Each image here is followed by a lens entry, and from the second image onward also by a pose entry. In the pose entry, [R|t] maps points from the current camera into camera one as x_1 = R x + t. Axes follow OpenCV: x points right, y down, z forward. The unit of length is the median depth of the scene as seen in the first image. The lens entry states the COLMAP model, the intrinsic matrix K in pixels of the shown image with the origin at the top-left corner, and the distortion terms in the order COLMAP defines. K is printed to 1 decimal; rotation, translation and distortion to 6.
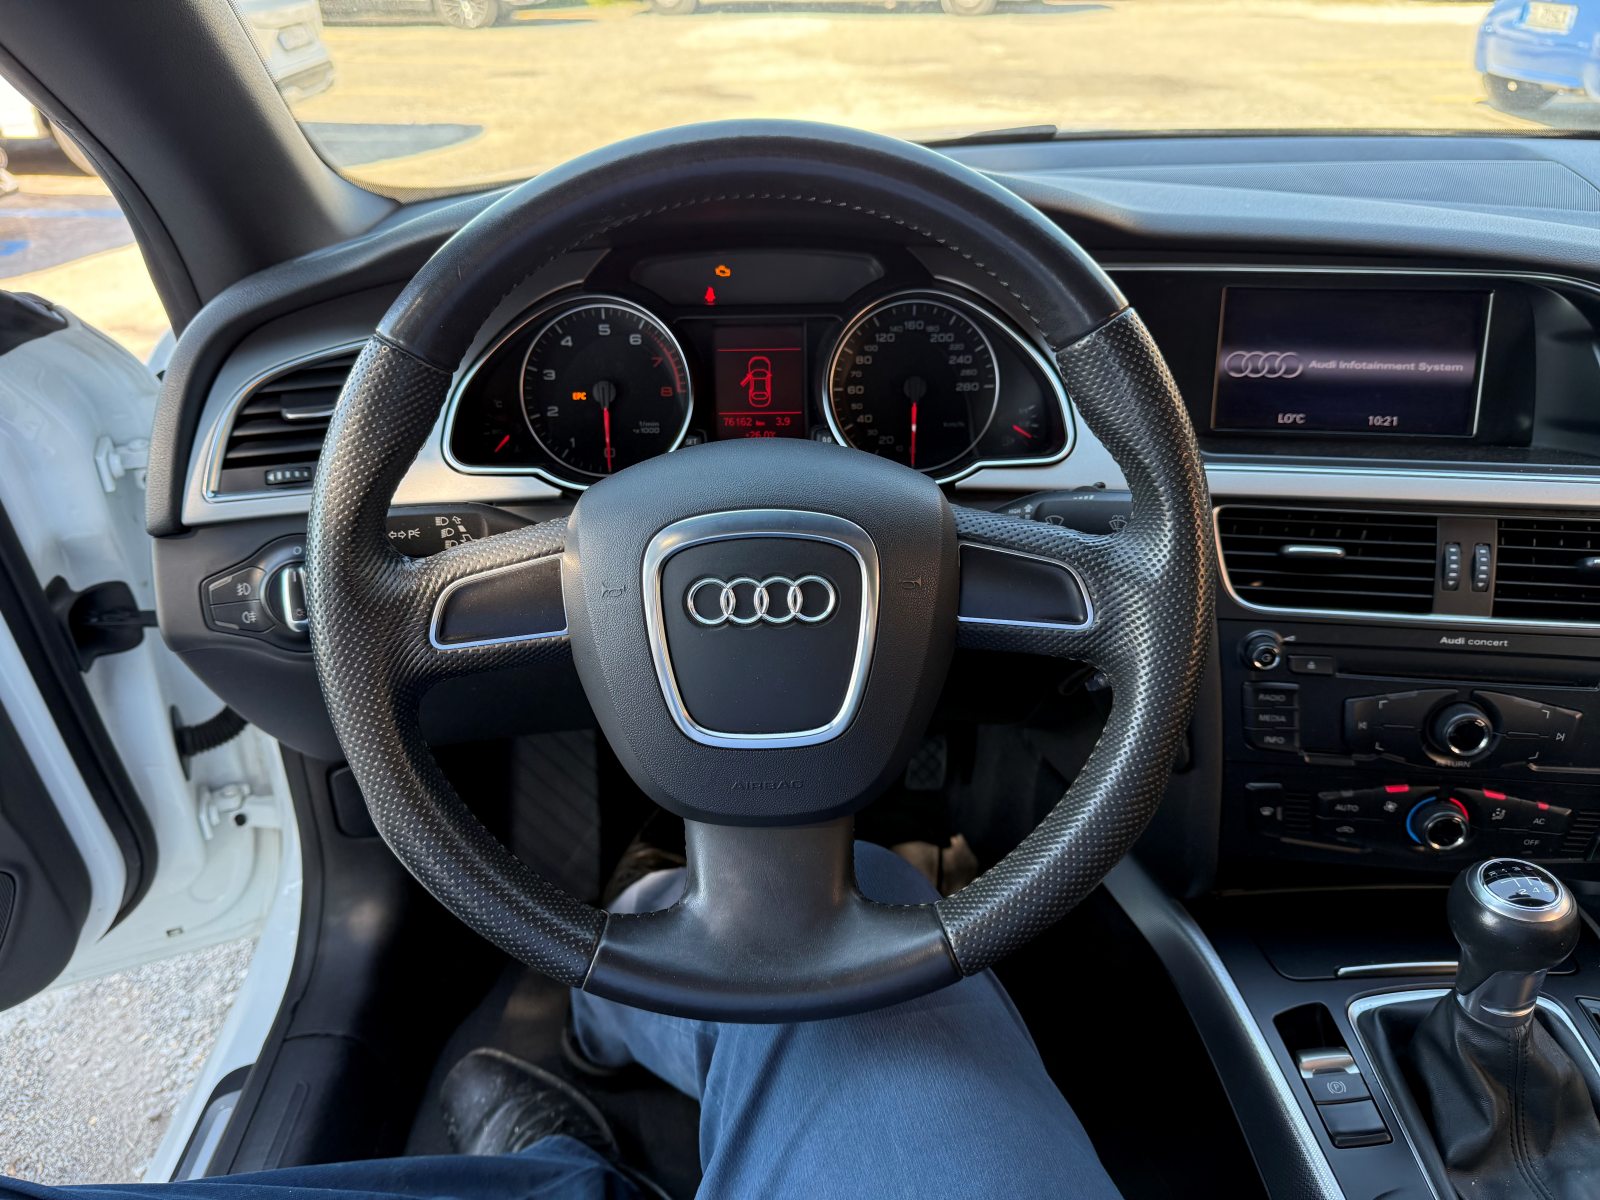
lens RADIAL K [[1136.5, 0, 773.7], [0, 1136.5, 605.7], [0, 0, 1]] dist [0.020093, -0.028003]
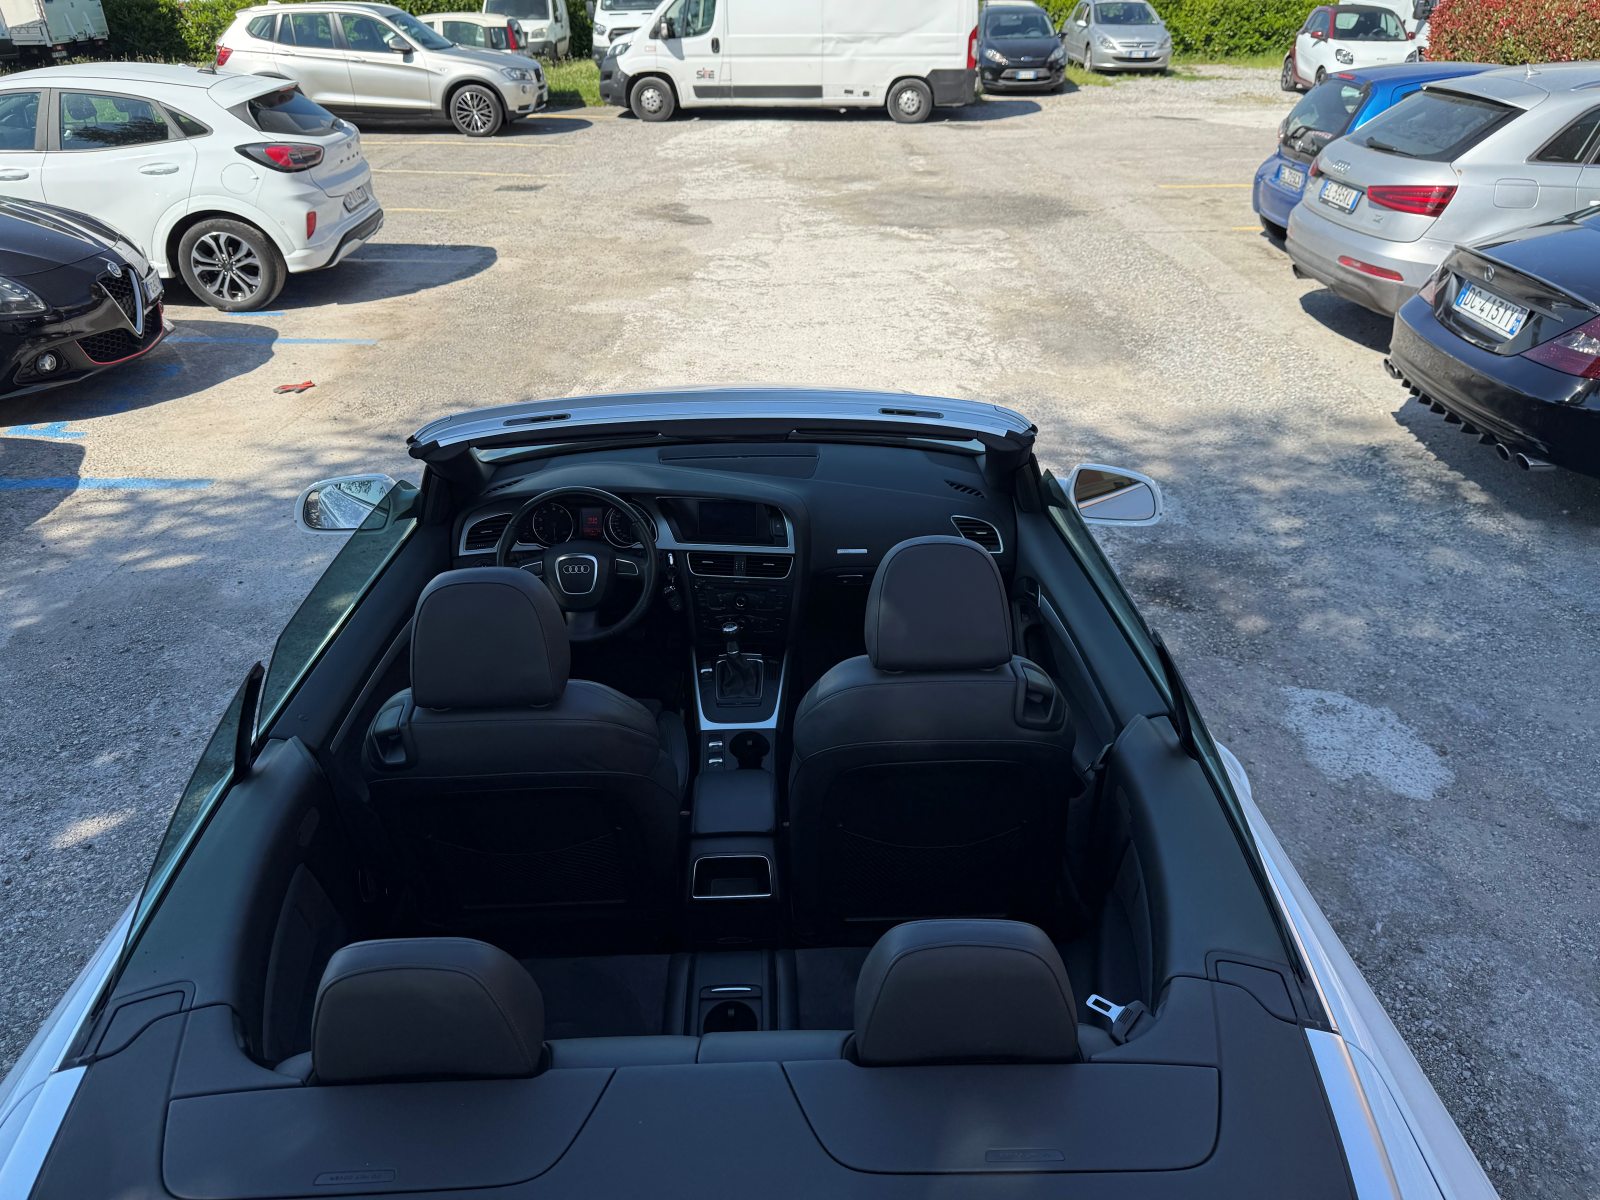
lens RADIAL K [[1136.5, 0, 799.5], [0, 1136.5, 596.7], [0, 0, 1]] dist [0.020093, -0.028003]
pose [[0.999733, -0.005109, 0.022518, 0.706555], [0.005935, 0.999306, -0.036776, 0.249405], [-0.022314, 0.036900, 0.999070, -3.423985]]
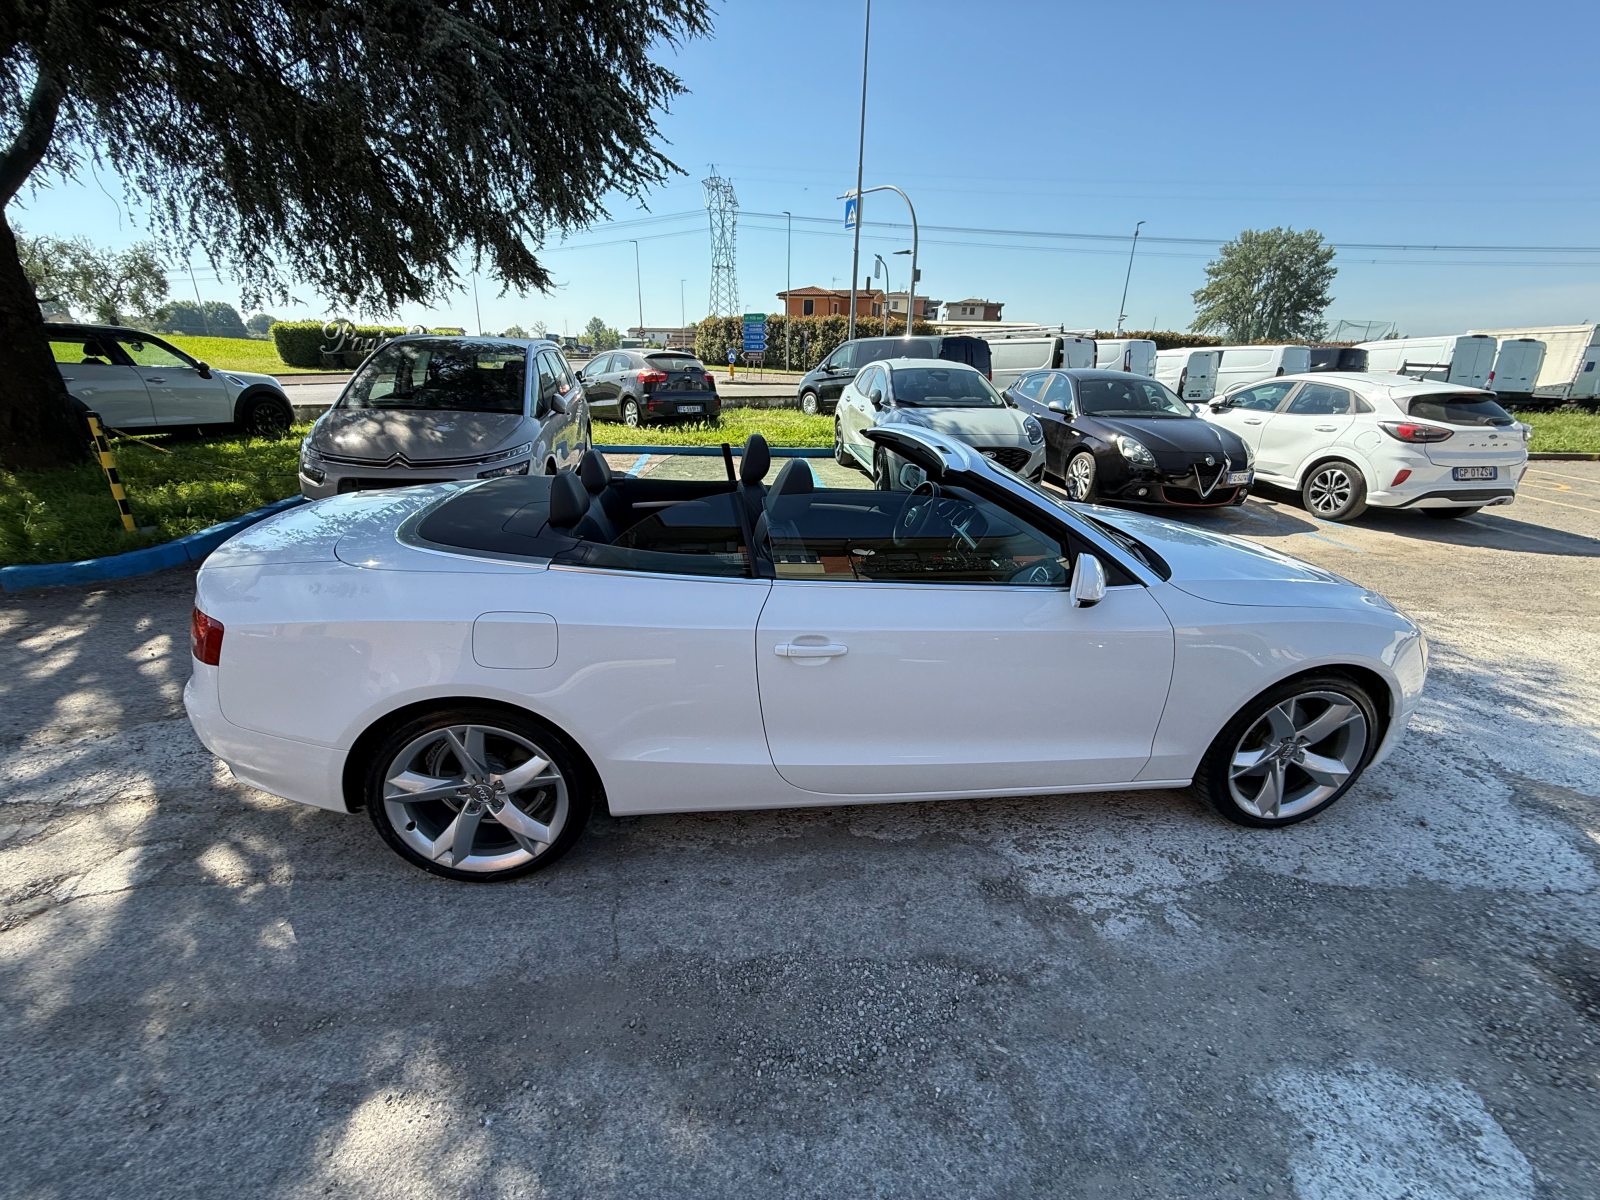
lens RADIAL K [[635.1, 0, 795.9], [0, 635.1, 601.7], [0, 0, 1]] dist [-0.000854, 0.000154]
pose [[0.116439, 0.371124, -0.921254, 4.650253], [-0.524571, 0.810614, 0.260252, -0.273596], [0.843367, 0.452959, 0.289068, -1.165873]]
